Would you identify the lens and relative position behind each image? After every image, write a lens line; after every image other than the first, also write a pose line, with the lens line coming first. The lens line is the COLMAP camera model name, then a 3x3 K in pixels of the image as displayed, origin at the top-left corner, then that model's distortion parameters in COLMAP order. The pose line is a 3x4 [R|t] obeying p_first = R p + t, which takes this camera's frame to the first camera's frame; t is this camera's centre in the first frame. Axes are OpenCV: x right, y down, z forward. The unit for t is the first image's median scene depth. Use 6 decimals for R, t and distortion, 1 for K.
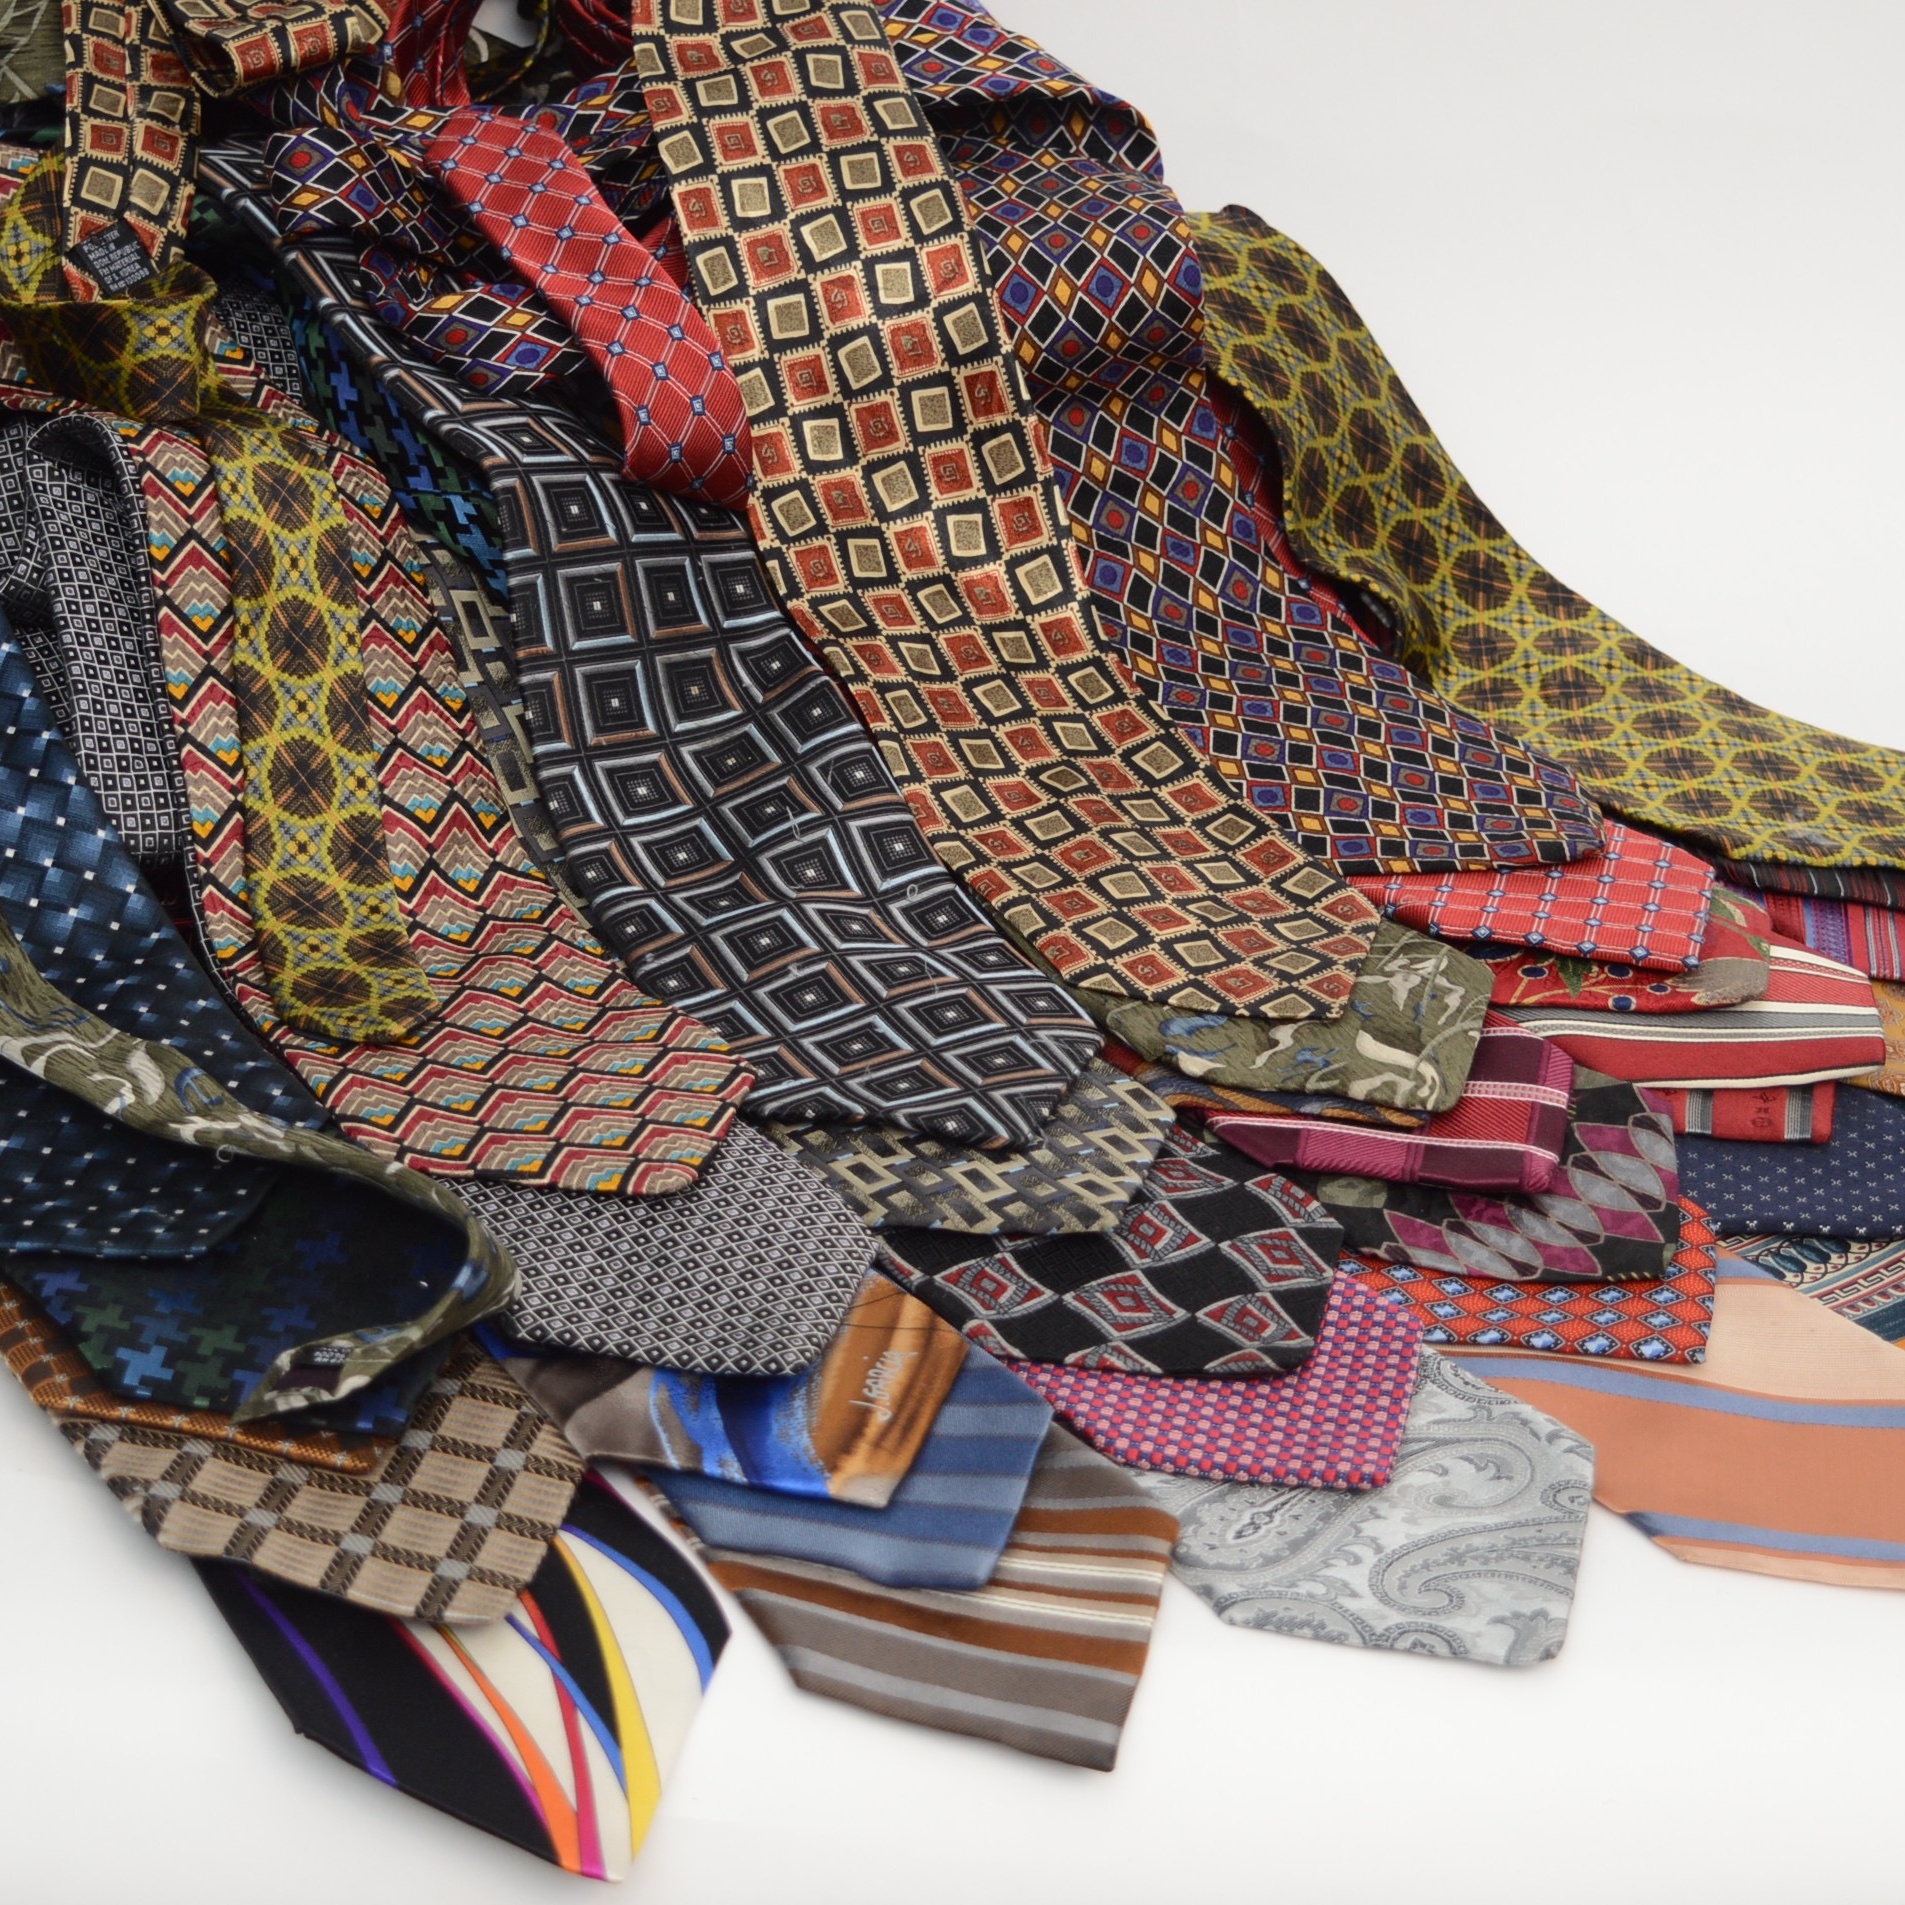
lens RADIAL K [[4764.1, 0, 1033.0], [0, 4764.1, 952.5], [0, 0, 1]] dist [-0.030935, 0.020107]
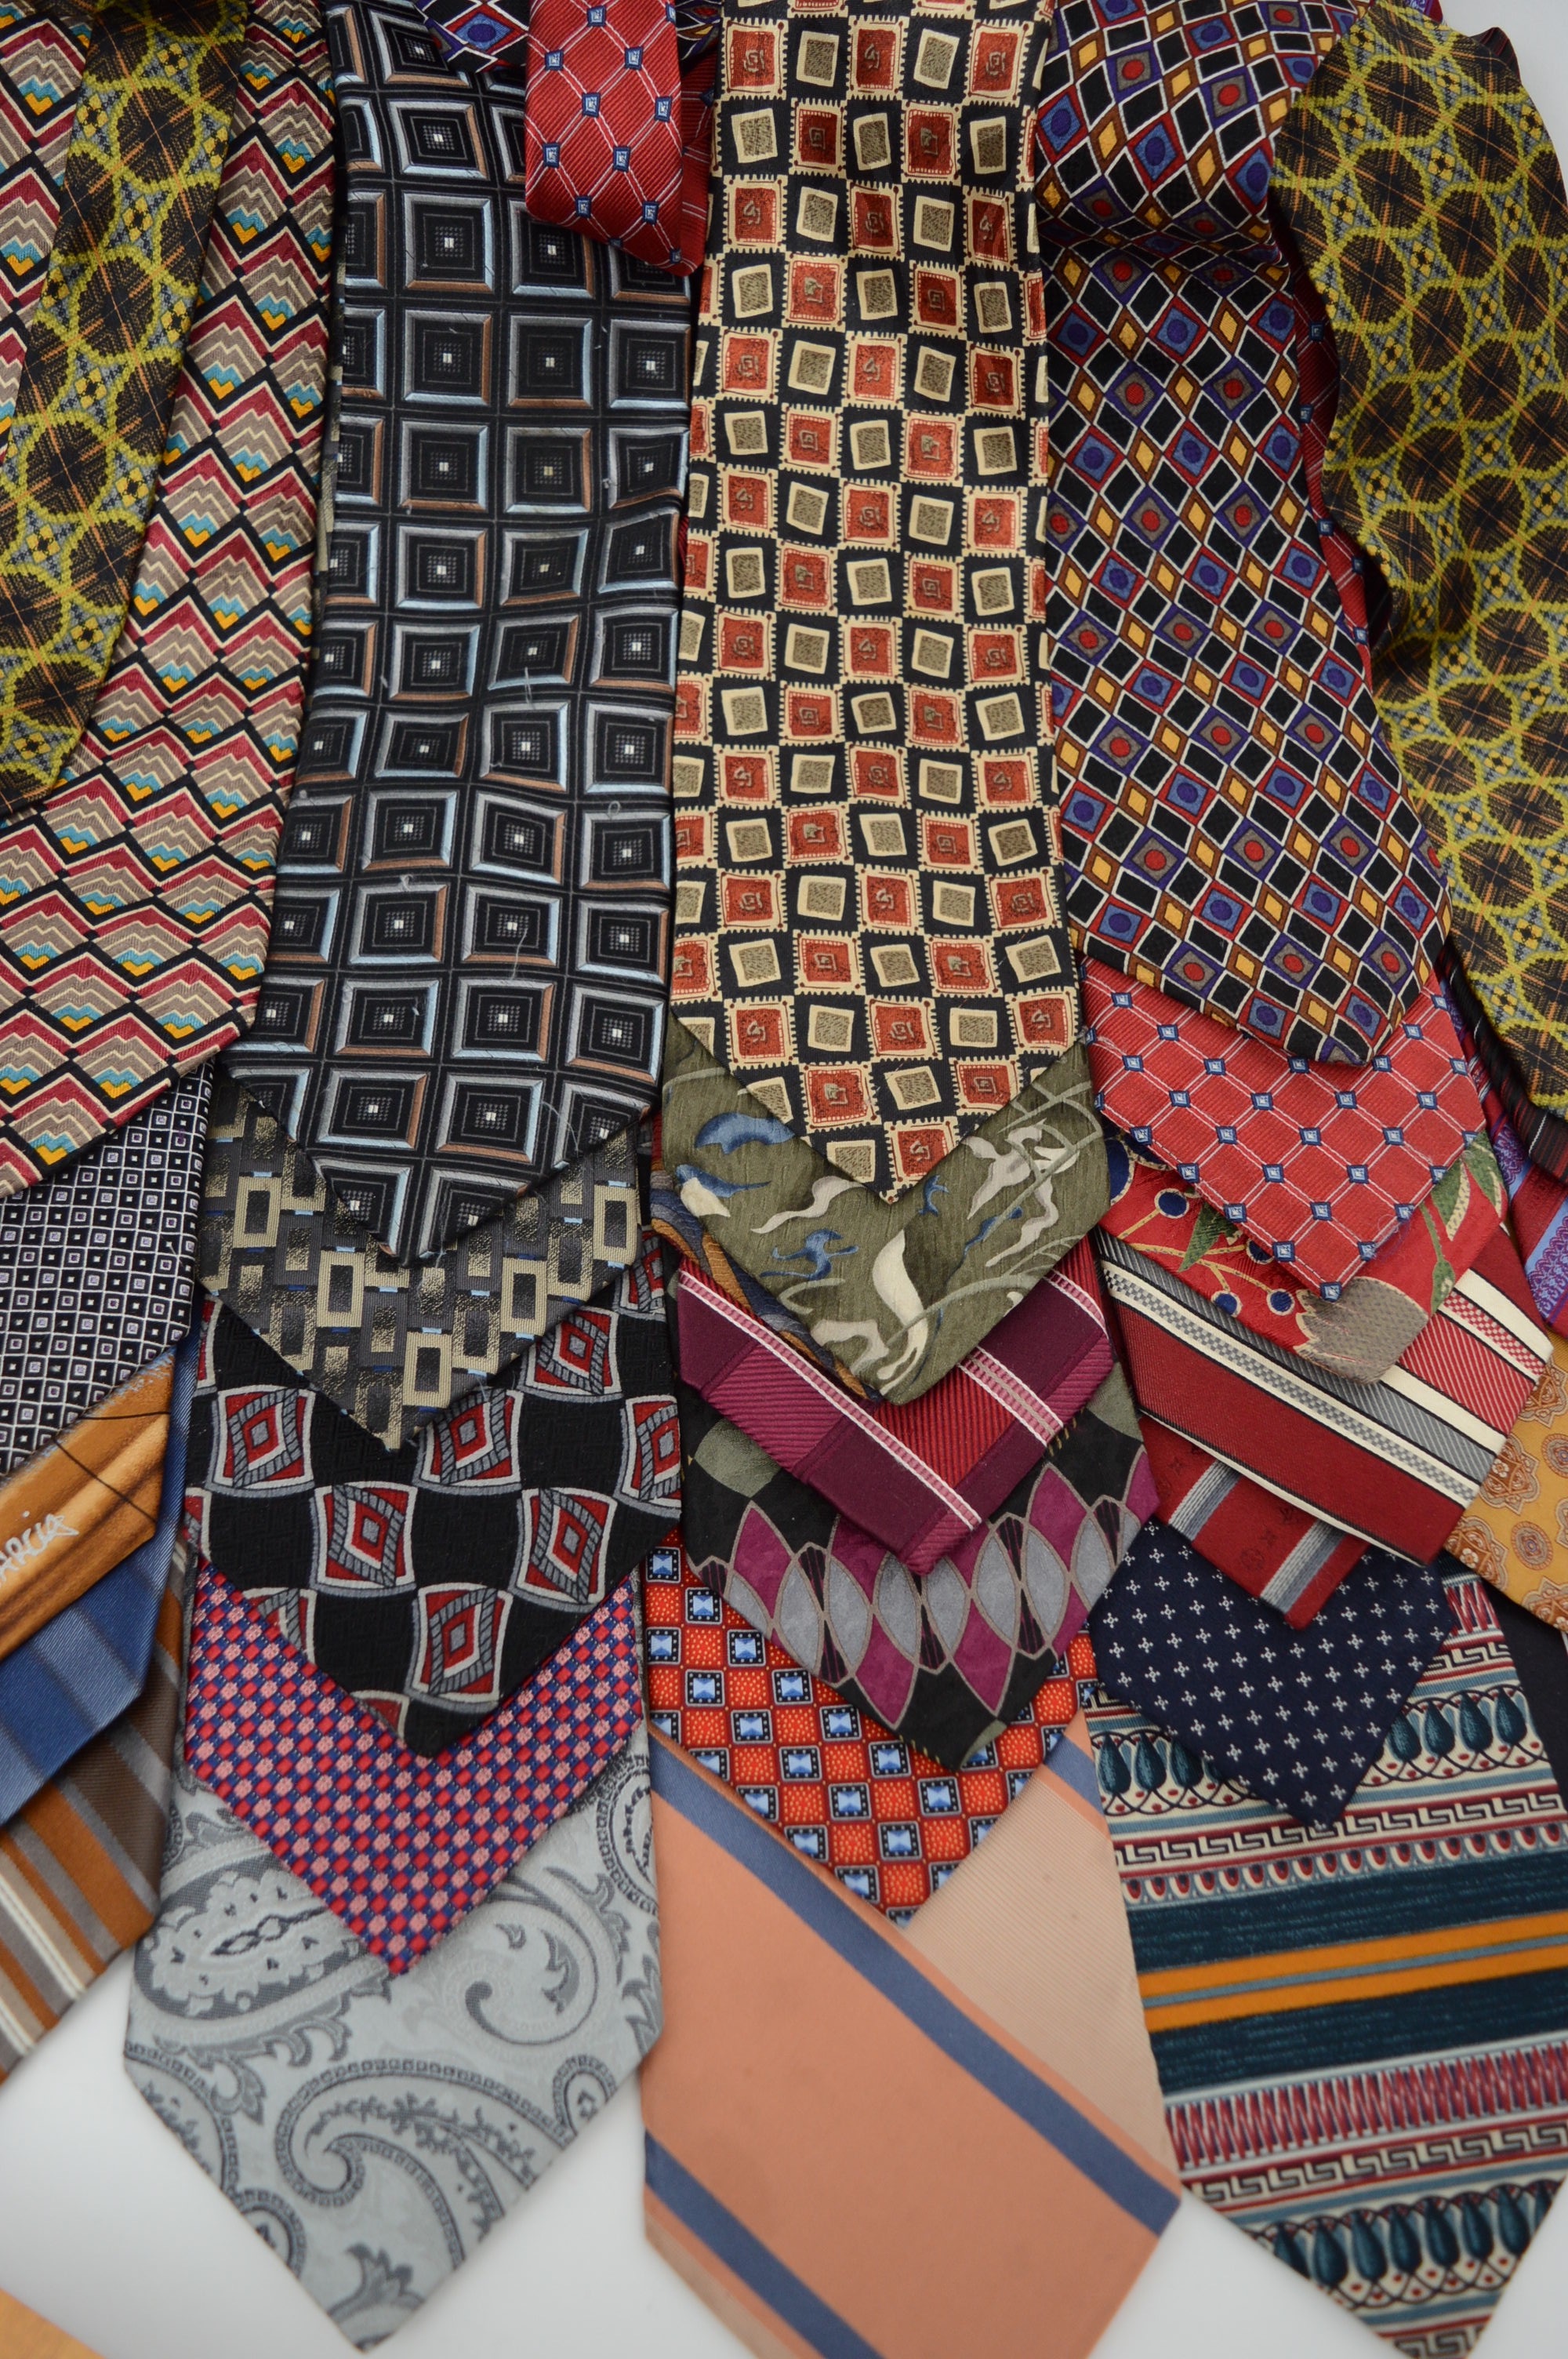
lens RADIAL K [[2135.8, 0, 790.6], [0, 2135.8, 1177.4], [0, 0, 1]] dist [-0.094082, 0.030541]
pose [[0.860199, 0.458106, -0.224045, 0.126865], [-0.273088, 0.784843, 0.556278, -0.191972], [0.430674, -0.417325, 0.800225, 0.644714]]
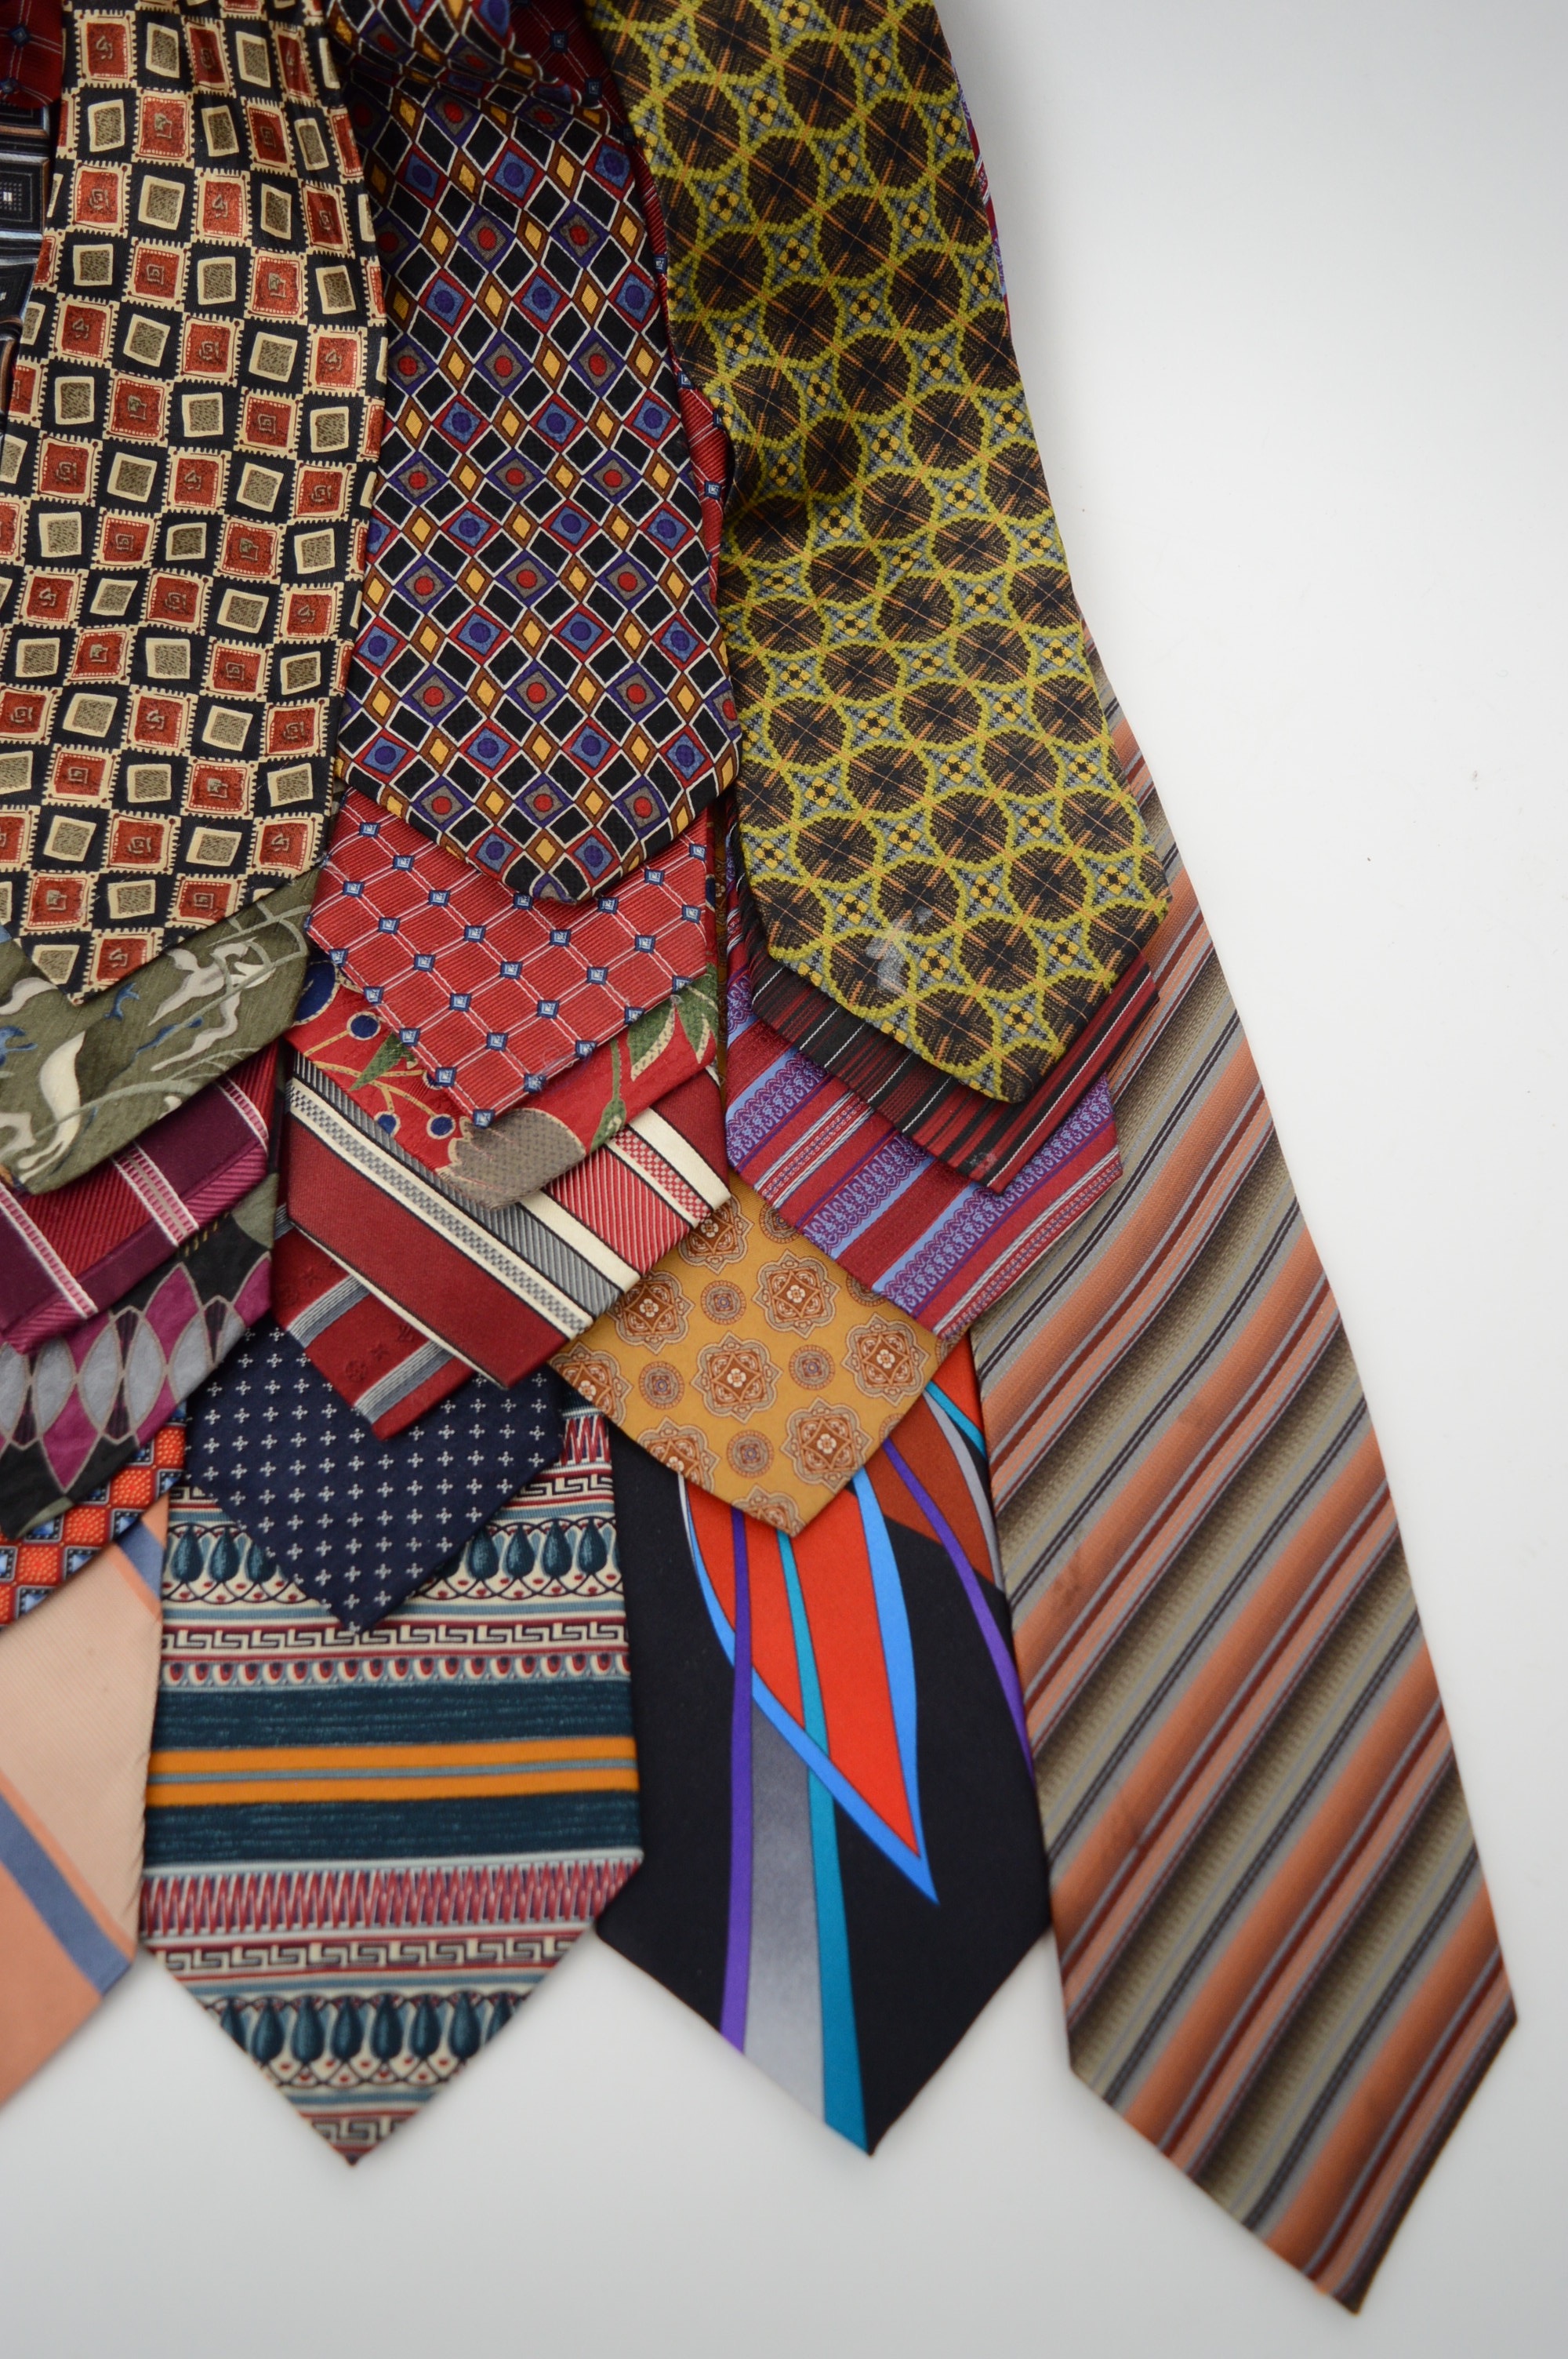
lens RADIAL K [[2135.8, 0, 790.6], [0, 2135.8, 1177.4], [0, 0, 1]] dist [-0.094082, 0.030541]
pose [[0.814606, 0.523144, -0.250472, 0.276288], [-0.298343, 0.748258, 0.592538, -0.226766], [0.497401, -0.407958, 0.765612, 0.707785]]
